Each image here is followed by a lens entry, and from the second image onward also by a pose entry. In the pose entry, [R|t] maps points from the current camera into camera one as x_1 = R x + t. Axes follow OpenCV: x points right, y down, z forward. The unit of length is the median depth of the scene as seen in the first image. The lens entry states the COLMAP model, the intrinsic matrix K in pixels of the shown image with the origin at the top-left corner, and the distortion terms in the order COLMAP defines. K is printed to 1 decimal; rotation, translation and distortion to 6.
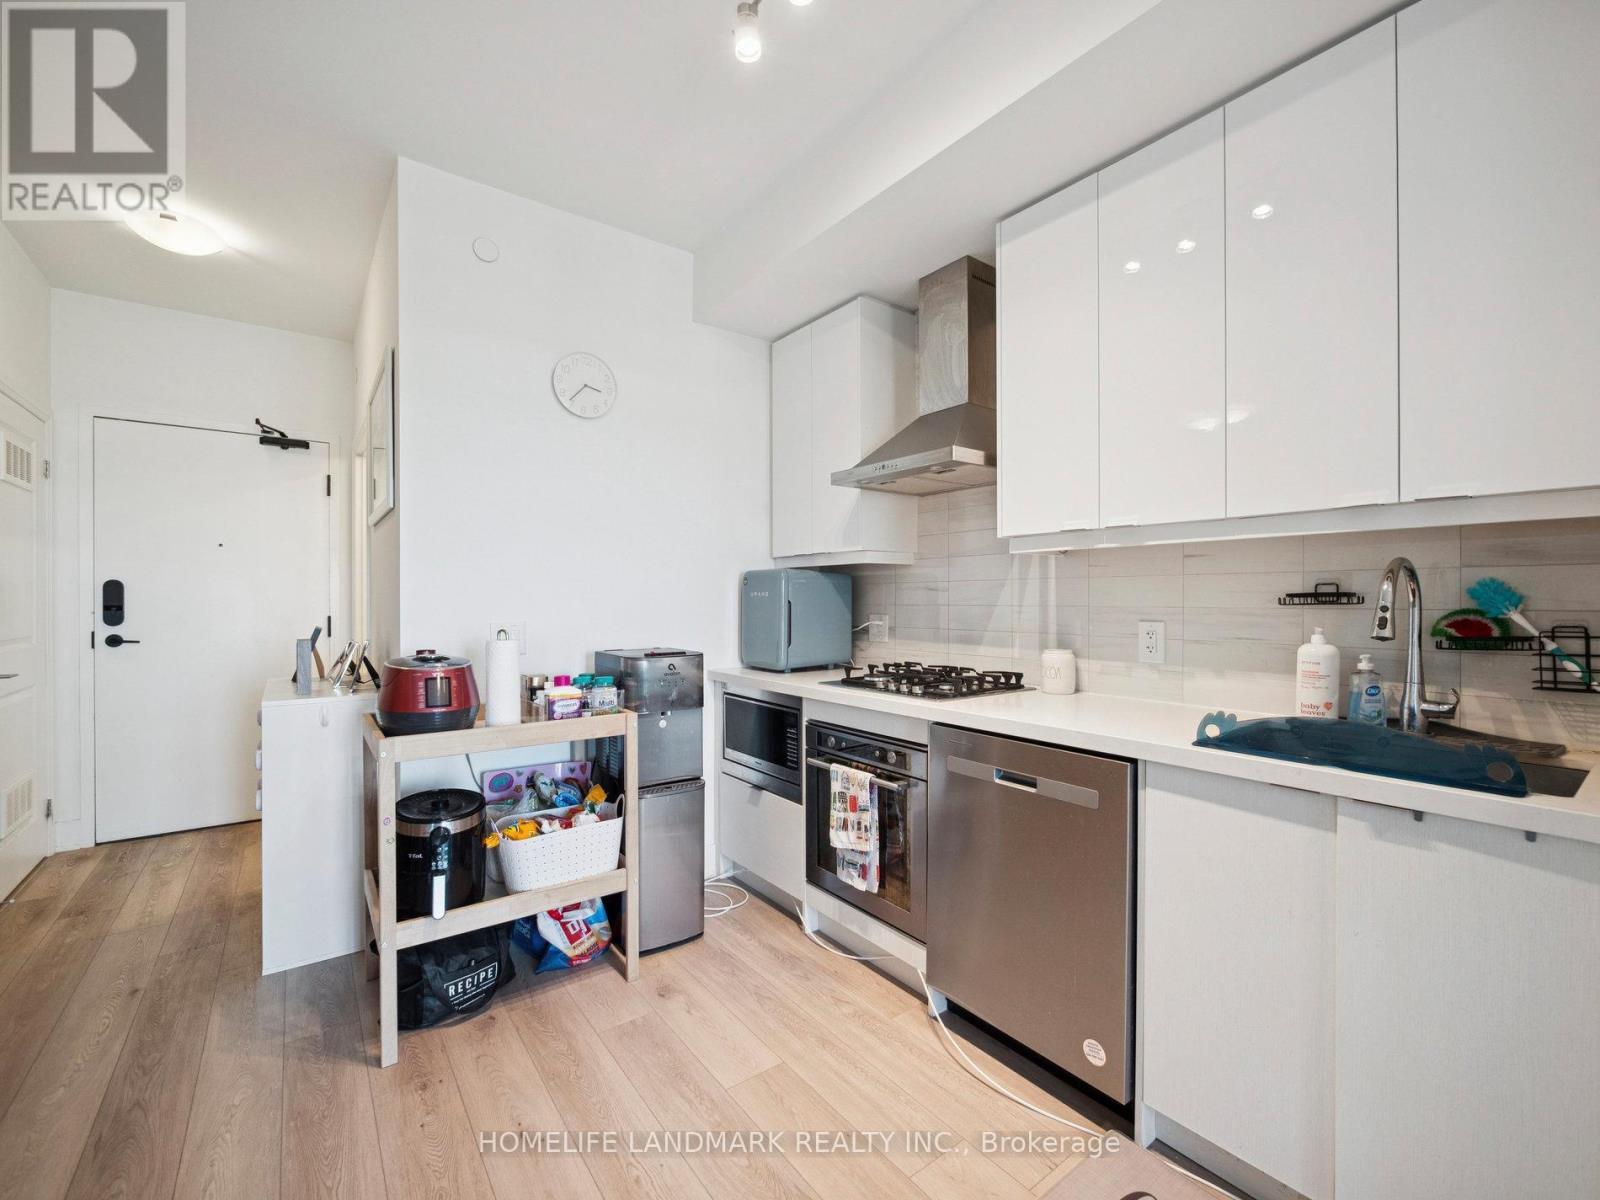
lens RADIAL K [[682.9, 0, 805.1], [0, 682.9, 611.5], [0, 0, 1]] dist [-0.006515, 0.000015]
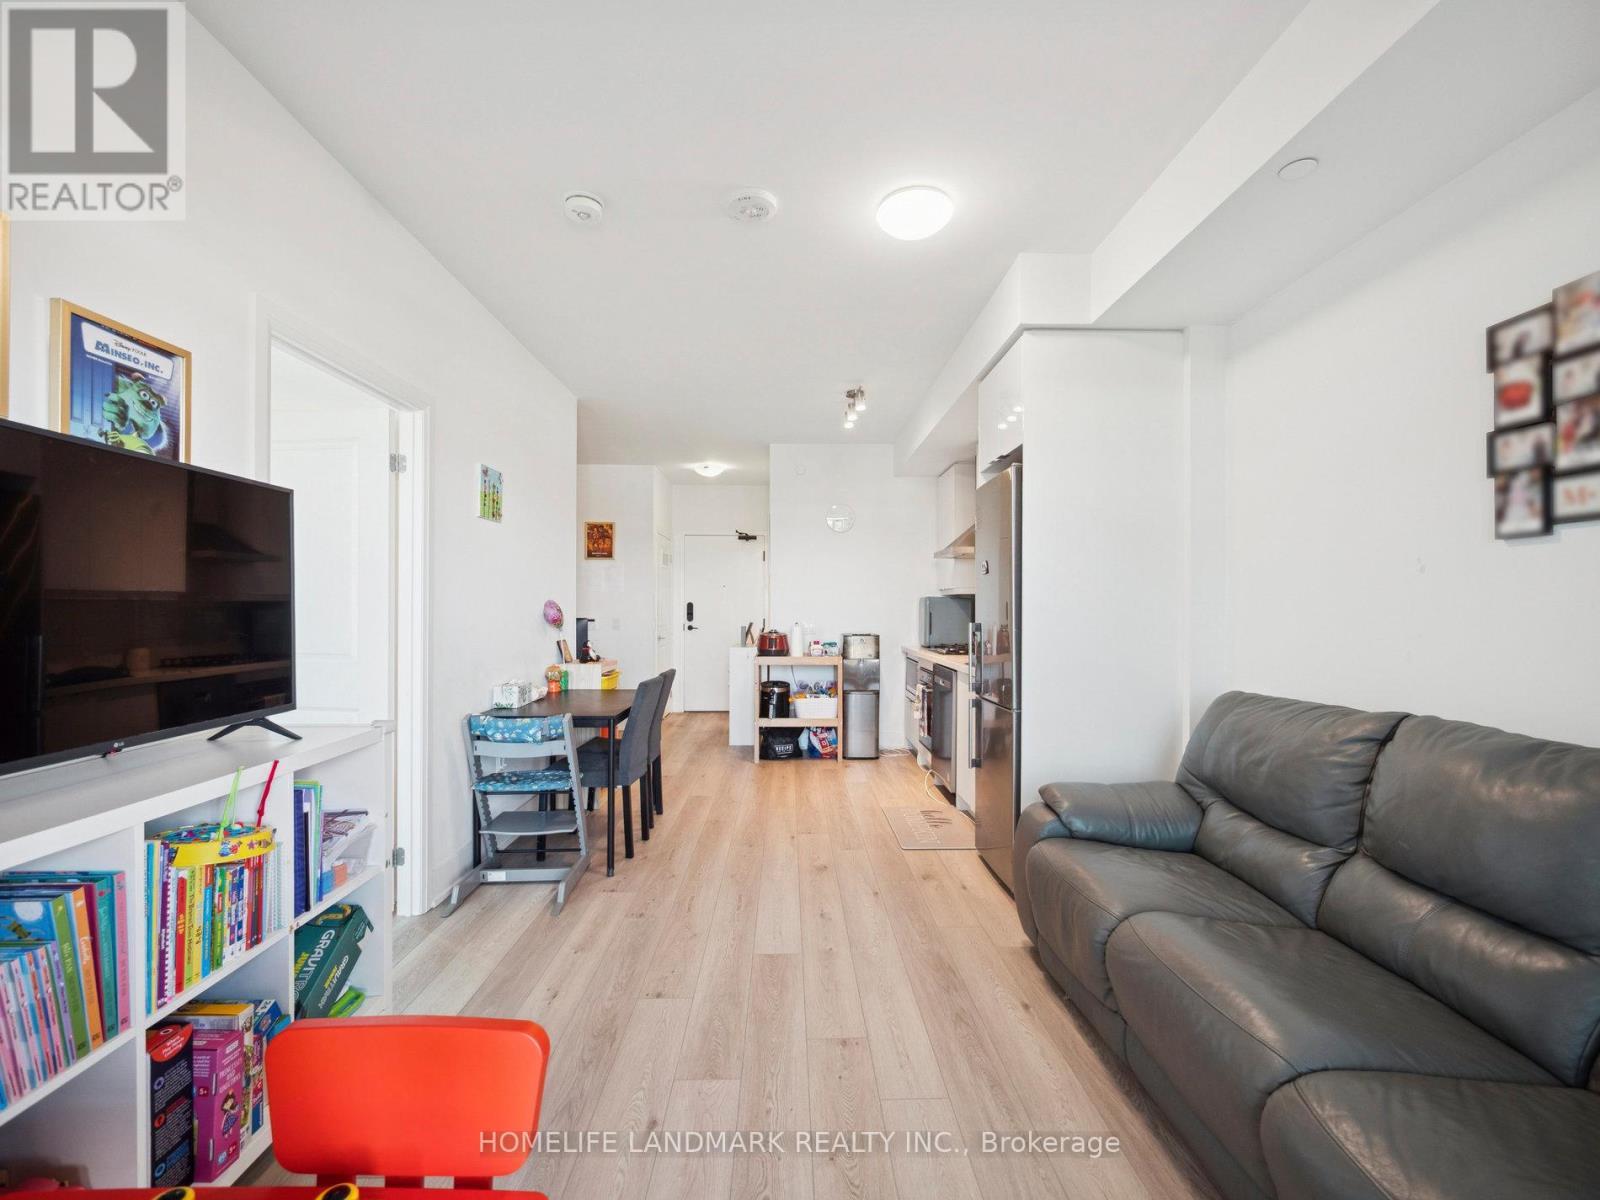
lens RADIAL K [[680.5, 0, 800.8], [0, 680.5, 645.5], [0, 0, 1]] dist [-0.000437, 0.000005]
pose [[0.811300, 0.032760, -0.583712, 1.080118], [-0.011240, 0.999118, 0.040450, 0.006598], [0.584522, -0.026256, 0.810953, -1.109242]]
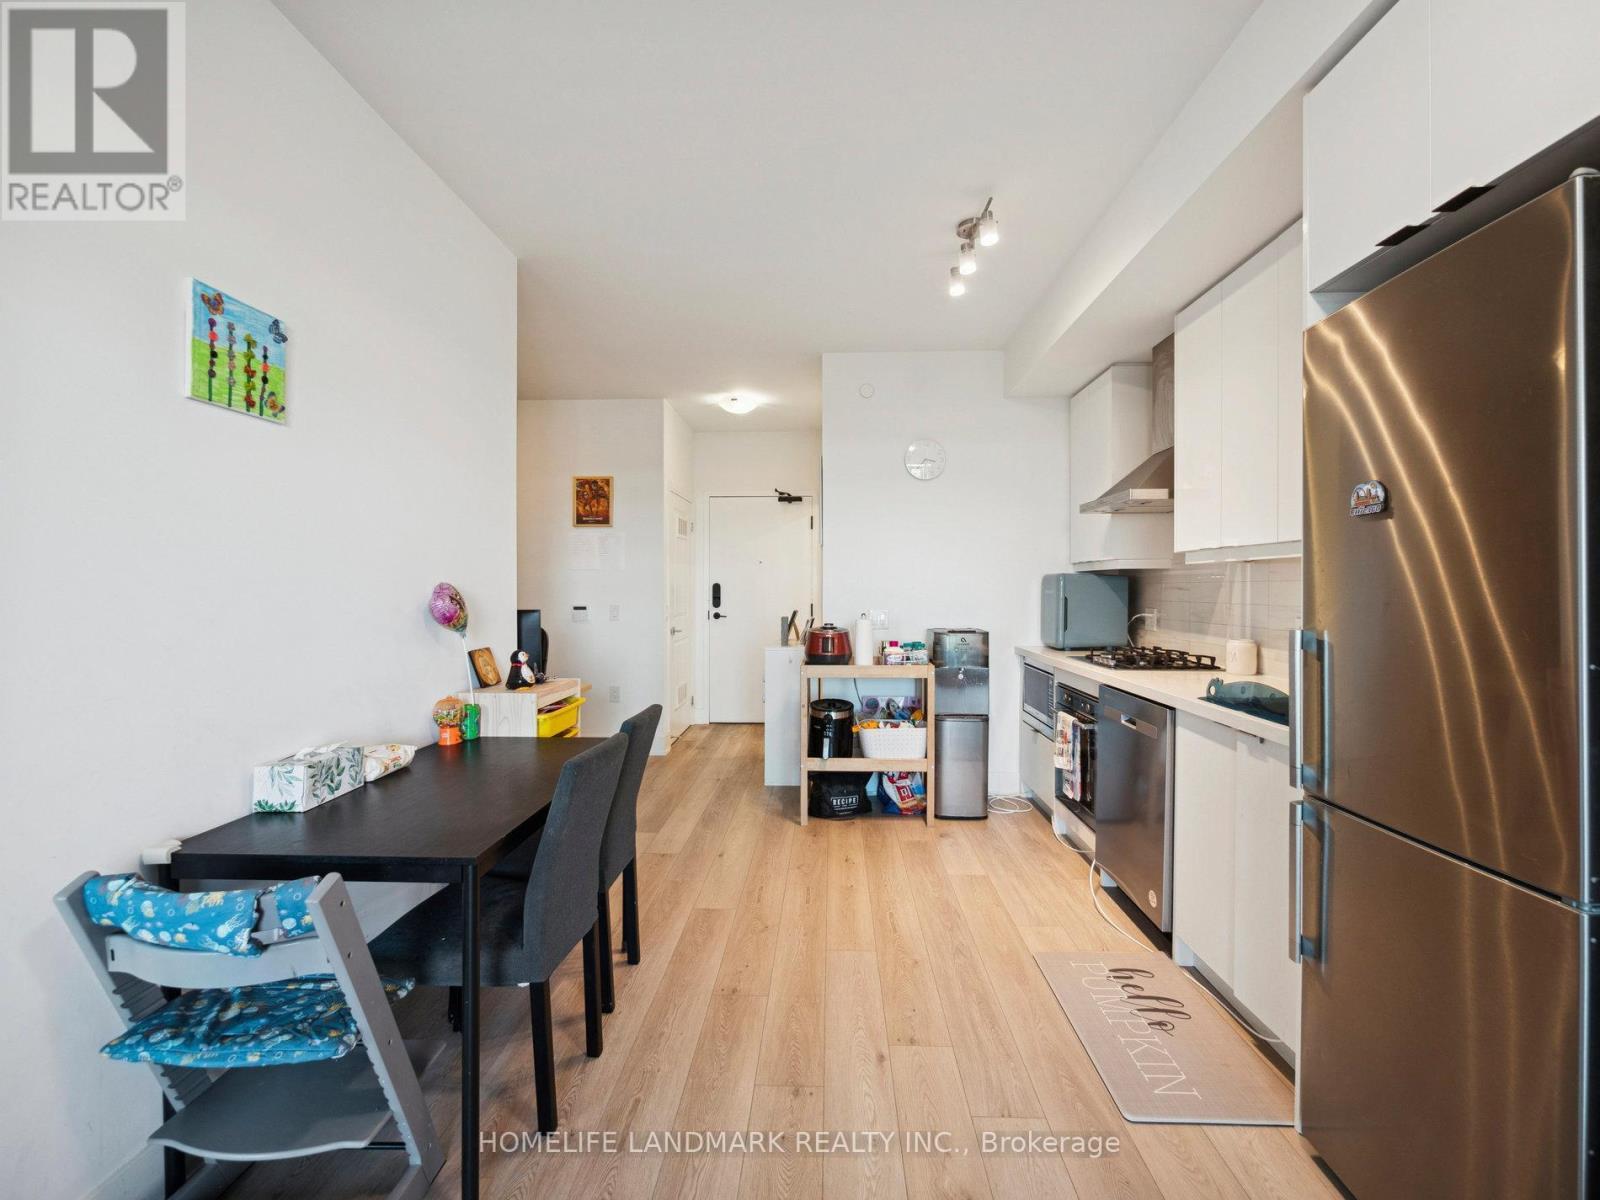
lens RADIAL K [[682.9, 0, 805.1], [0, 682.9, 611.5], [0, 0, 1]] dist [-0.006515, 0.000015]
pose [[0.776932, 0.019083, -0.629296, 0.541245], [-0.007241, 0.999745, 0.021376, -0.015582], [0.629543, -0.012051, 0.776872, -0.471453]]
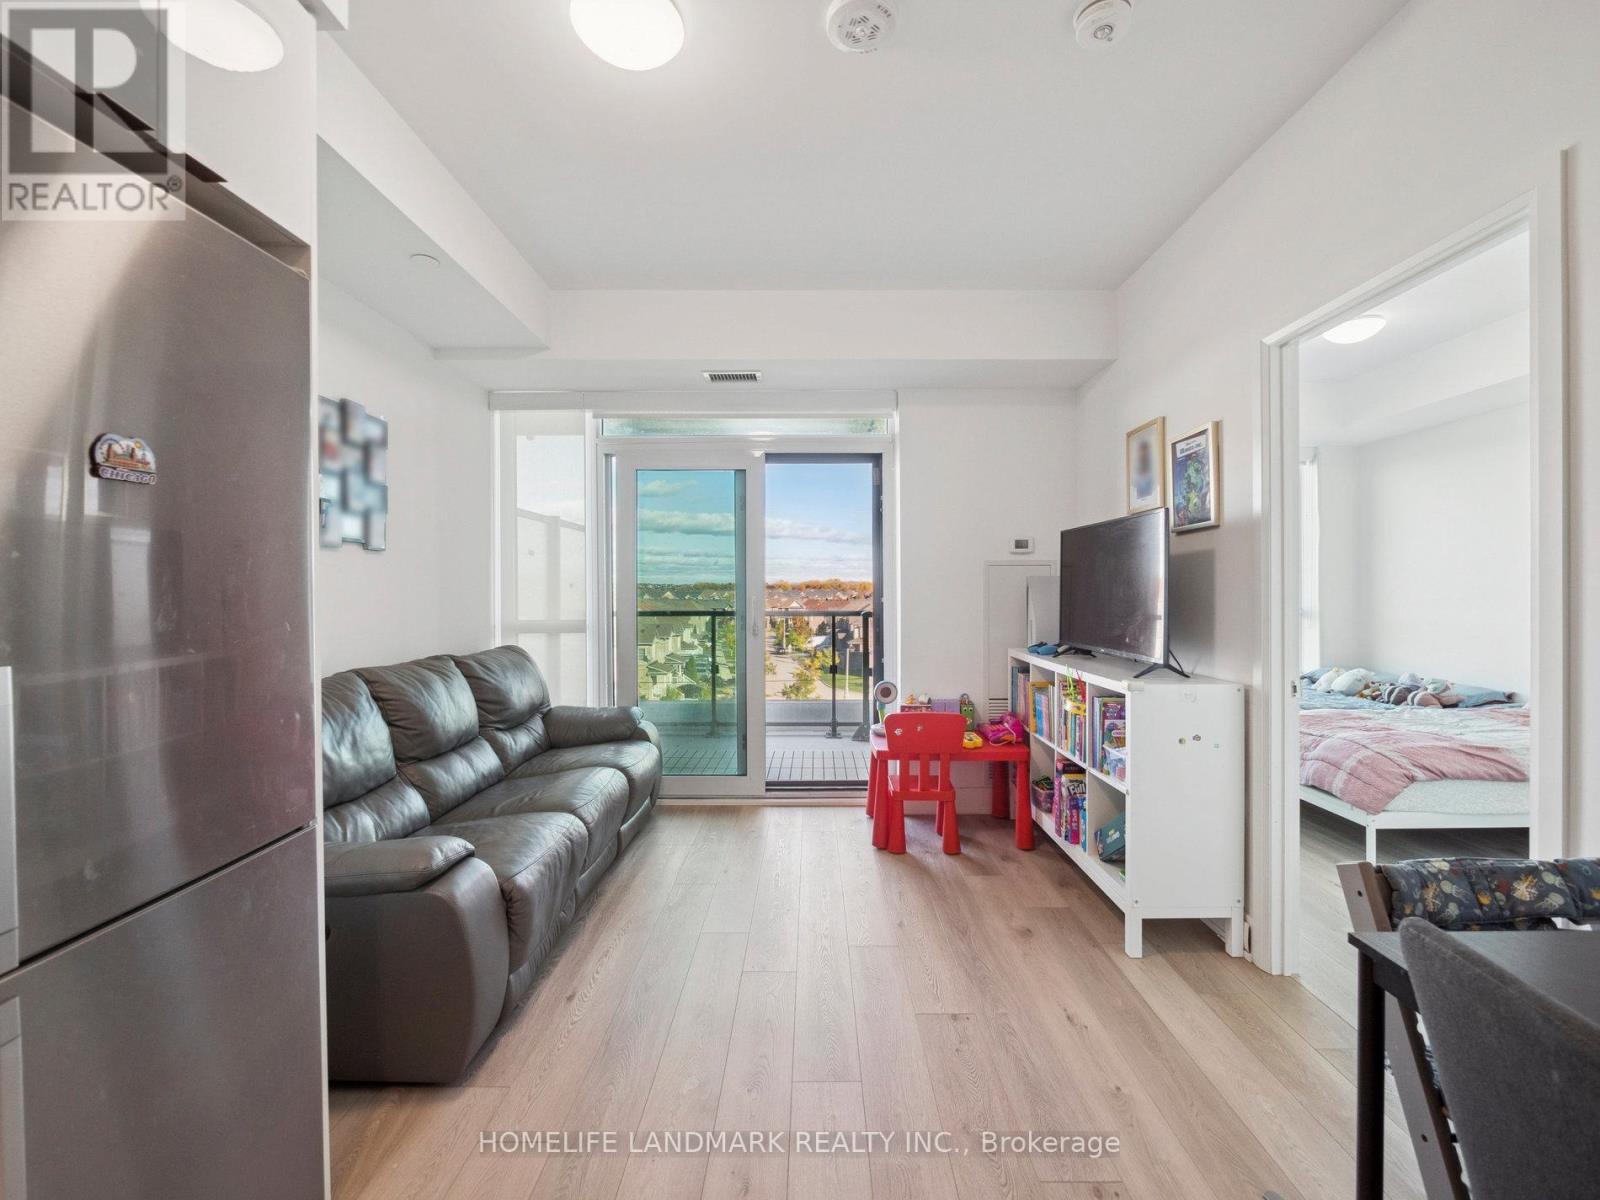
lens RADIAL K [[692.8, 0, 813.8], [0, 692.8, 592.5], [0, 0, 1]] dist [0.000181, 0.000201]
pose [[-0.798844, -0.003309, 0.601530, -0.047050], [0.011535, 0.999717, 0.020818, -0.026679], [-0.601428, 0.023570, -0.798579, 0.387134]]
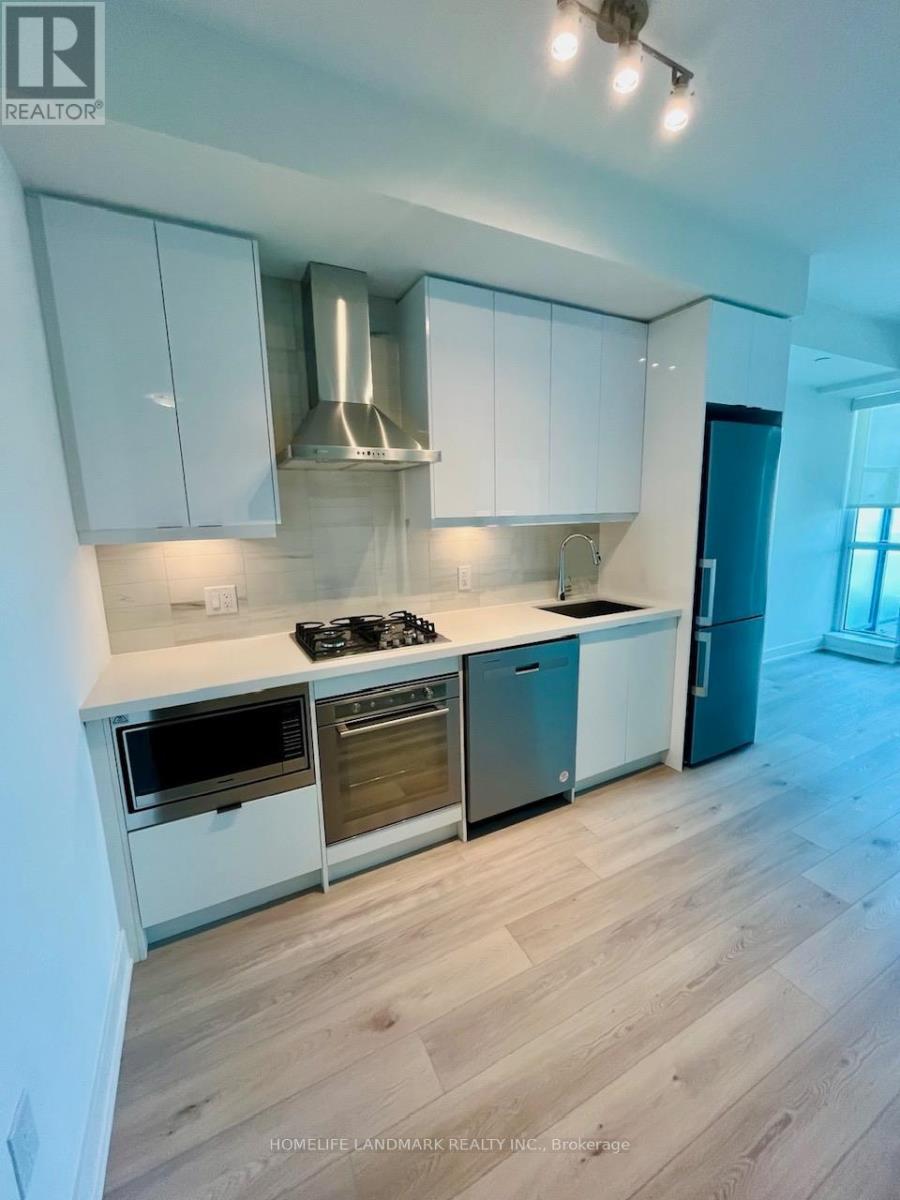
lens RADIAL K [[488.7, 0, 450.0], [0, 488.7, 600.0], [0, 0, 1]] dist [-0.007430, 0.000209]
pose [[0.171307, -0.176743, 0.969235, -0.703334], [0.042086, 0.984192, 0.172032, -0.113130], [-0.984318, 0.011321, 0.176037, 0.757434]]
